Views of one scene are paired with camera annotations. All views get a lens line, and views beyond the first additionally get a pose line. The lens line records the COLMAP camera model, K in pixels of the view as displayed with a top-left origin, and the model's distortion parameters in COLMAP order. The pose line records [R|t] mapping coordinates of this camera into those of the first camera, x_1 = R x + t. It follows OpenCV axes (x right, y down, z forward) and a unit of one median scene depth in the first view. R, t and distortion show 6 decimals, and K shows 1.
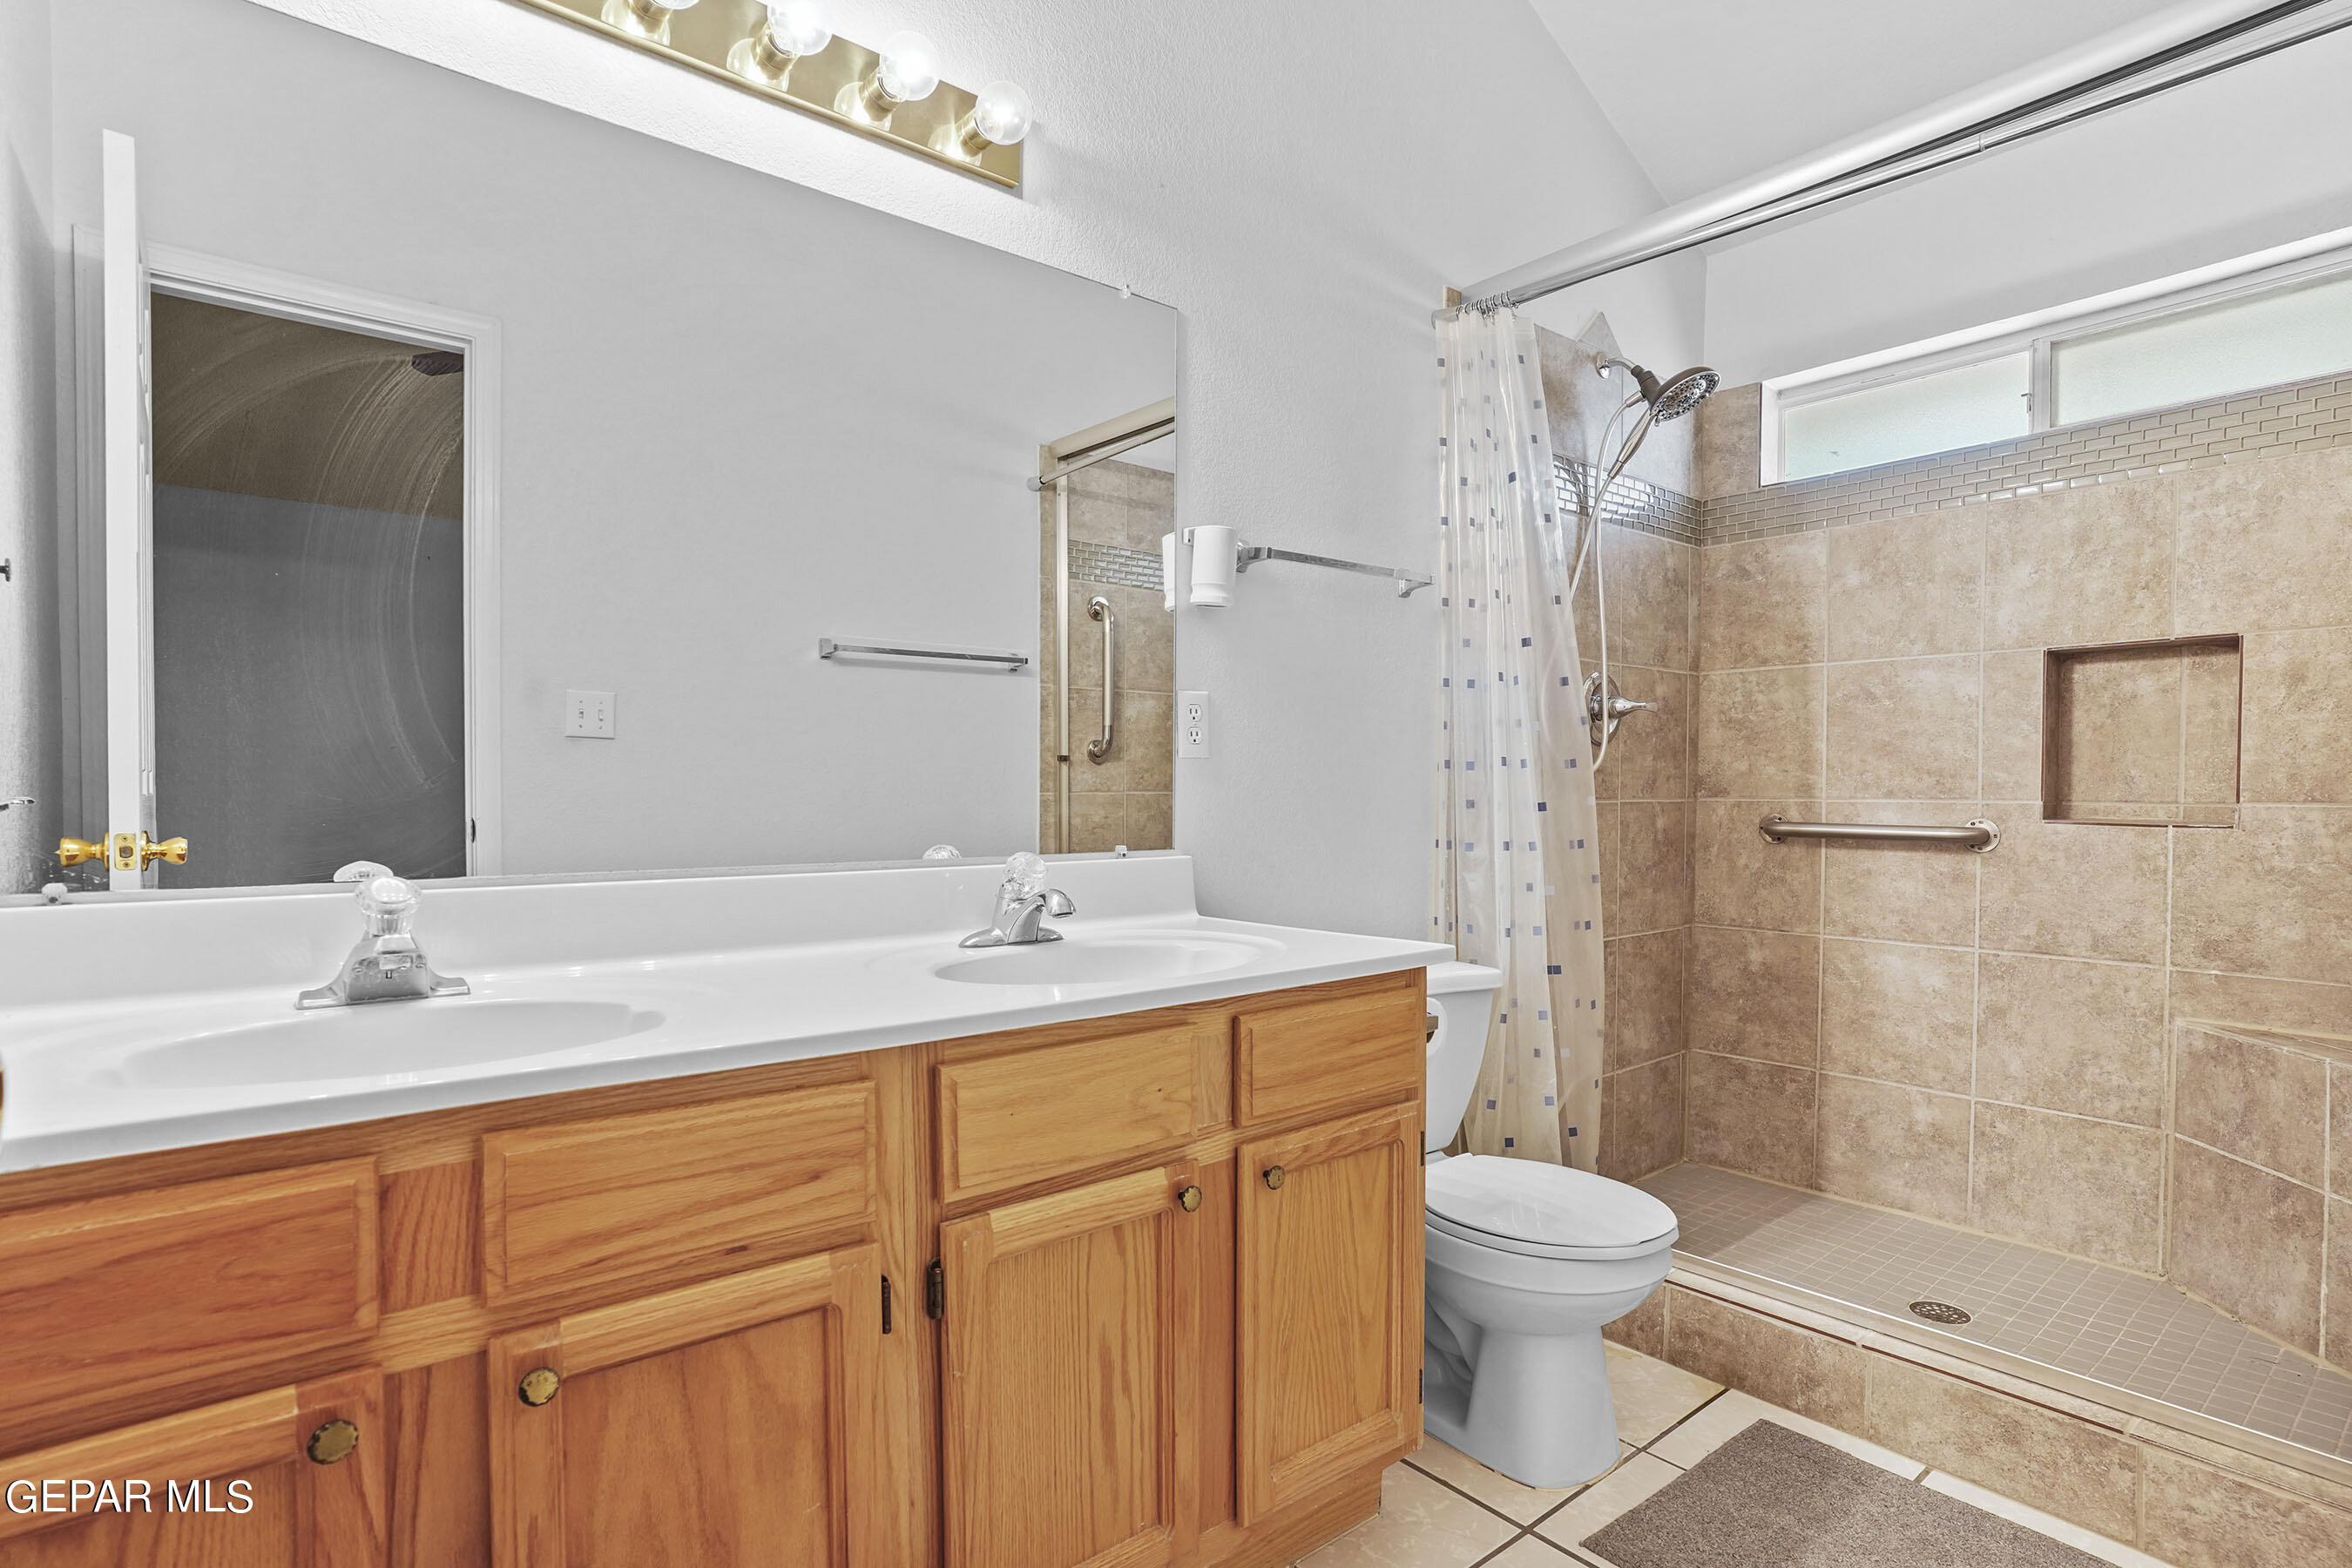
lens RADIAL K [[1169.5, 0, 1179.1], [0, 1169.5, 787.0], [0, 0, 1]] dist [-0.038646, 0.020971]
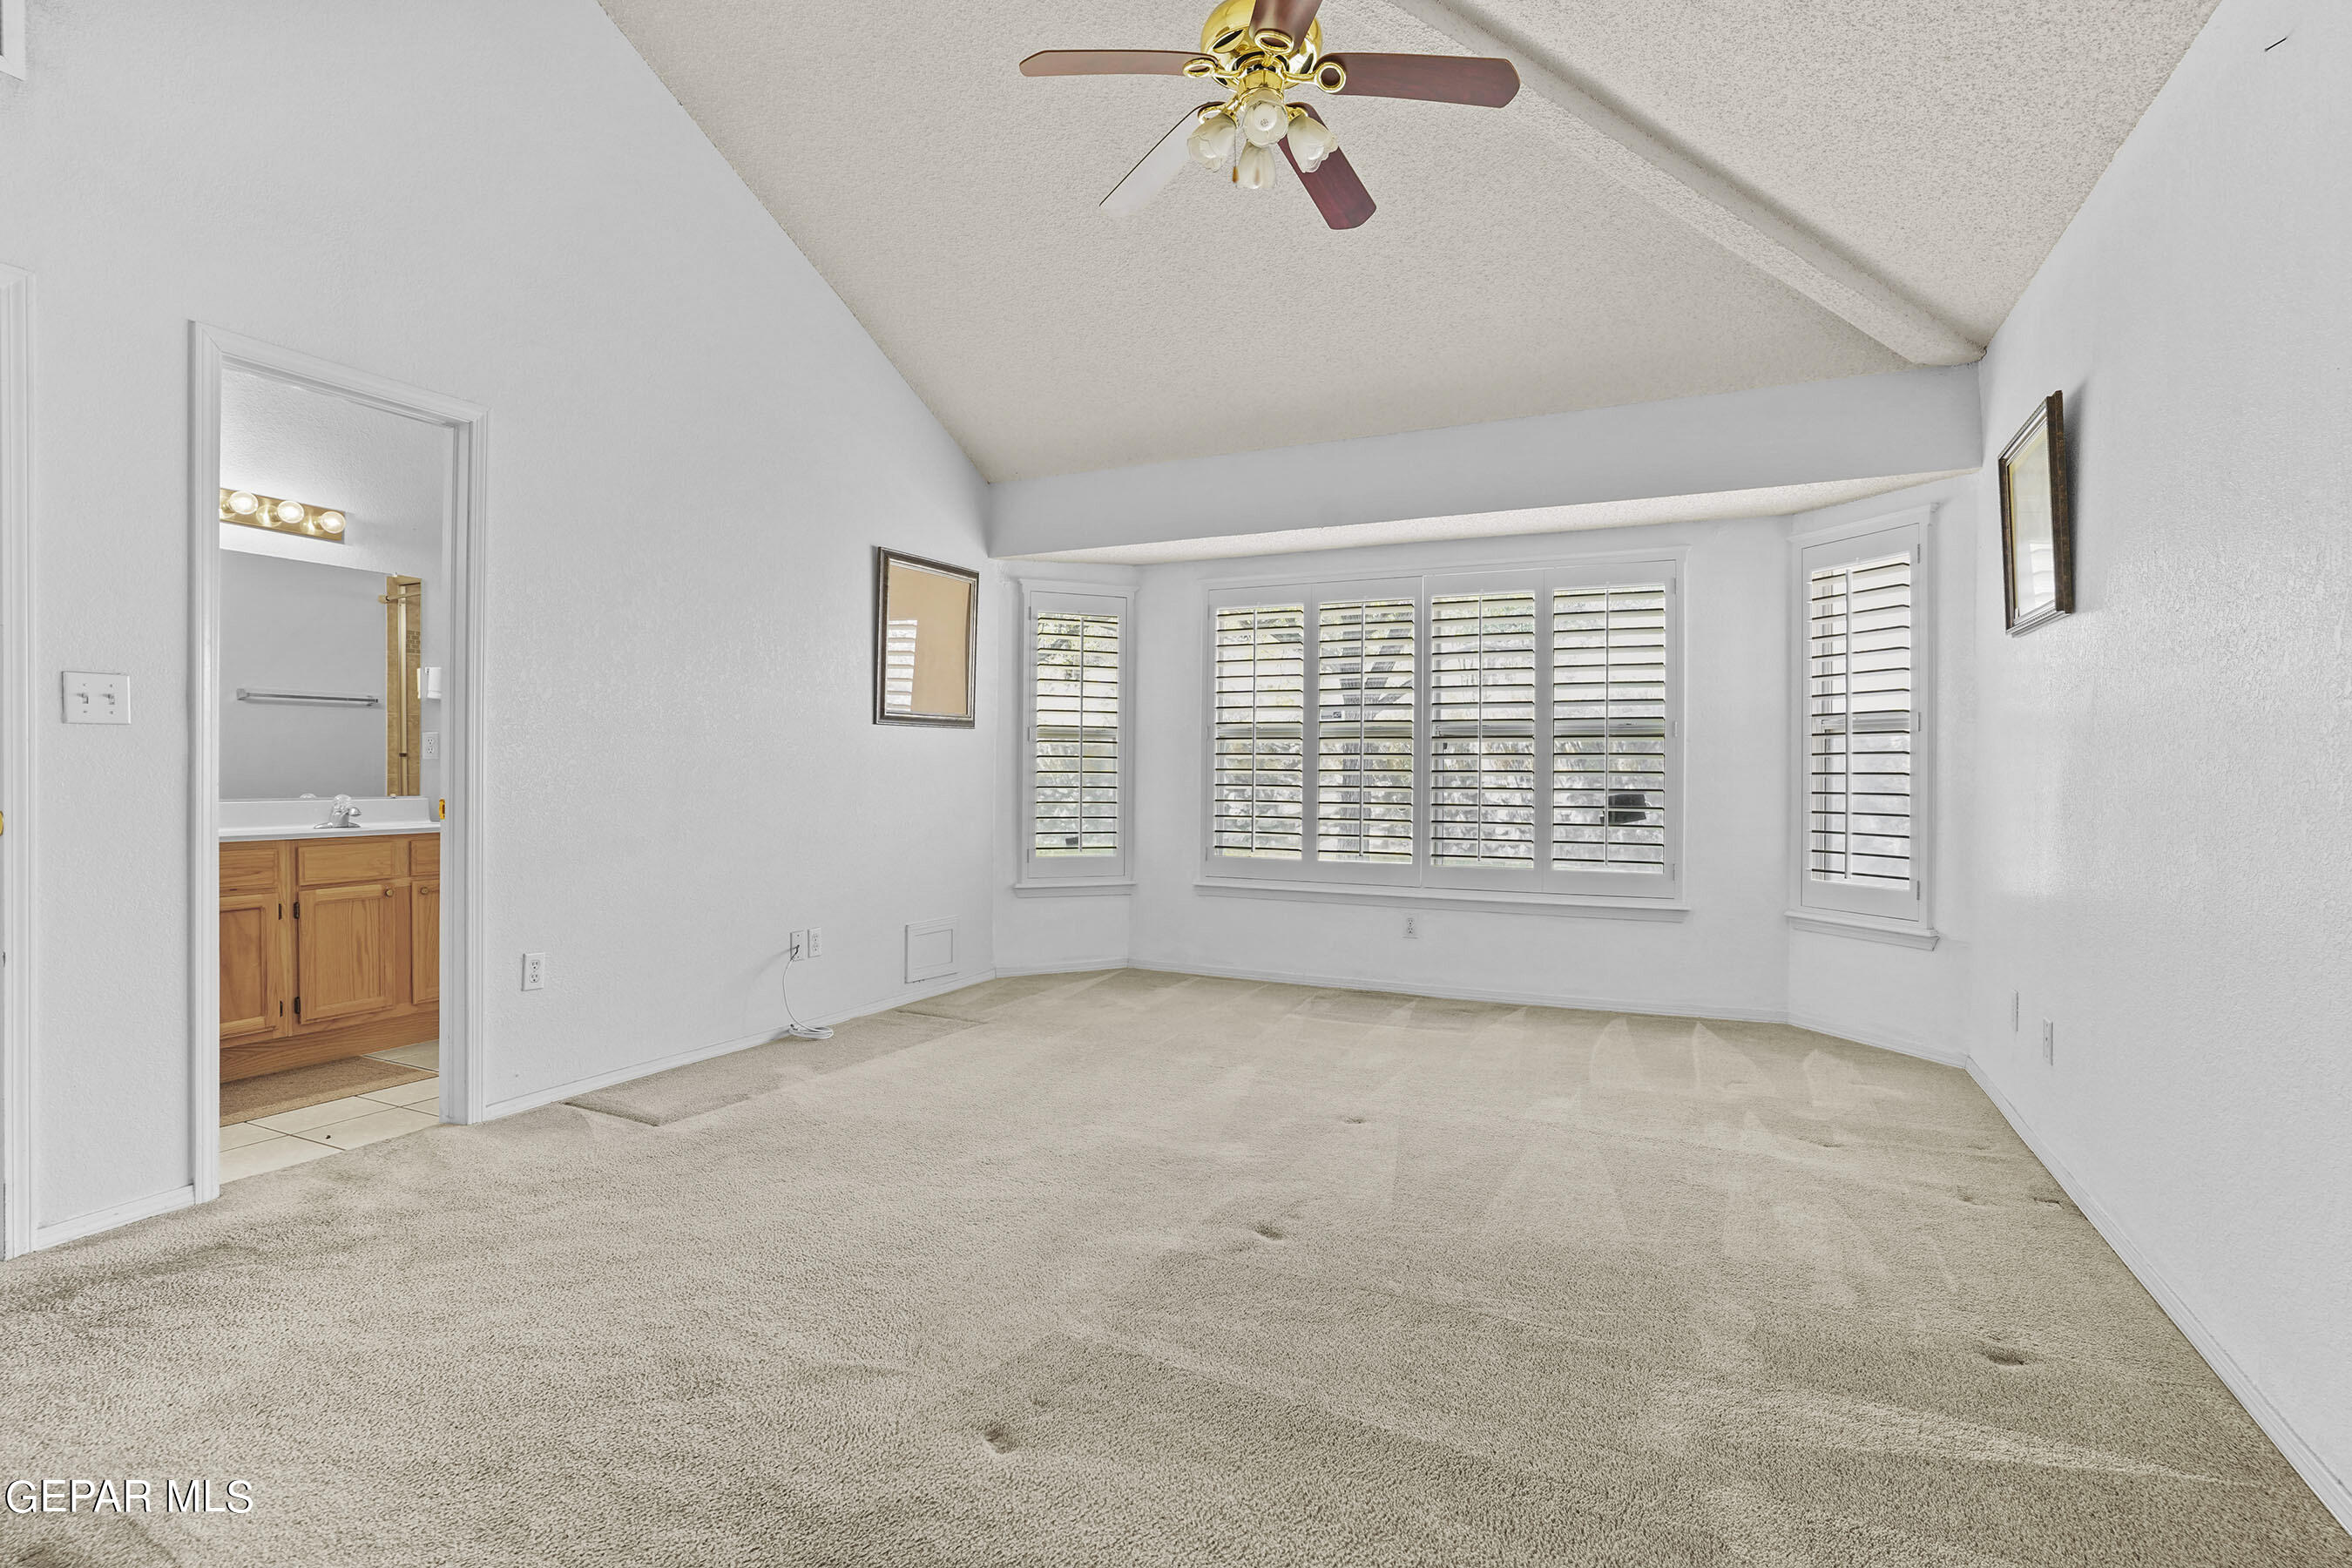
lens RADIAL K [[1169.5, 0, 1164.1], [0, 1169.5, 770.4], [0, 0, 1]] dist [-0.038646, 0.020971]
pose [[0.918484, 0.000792, 0.395458, 0.698043], [0.000478, 0.999995, -0.003114, 0.012295], [-0.395458, 0.003049, 0.918479, -2.751471]]
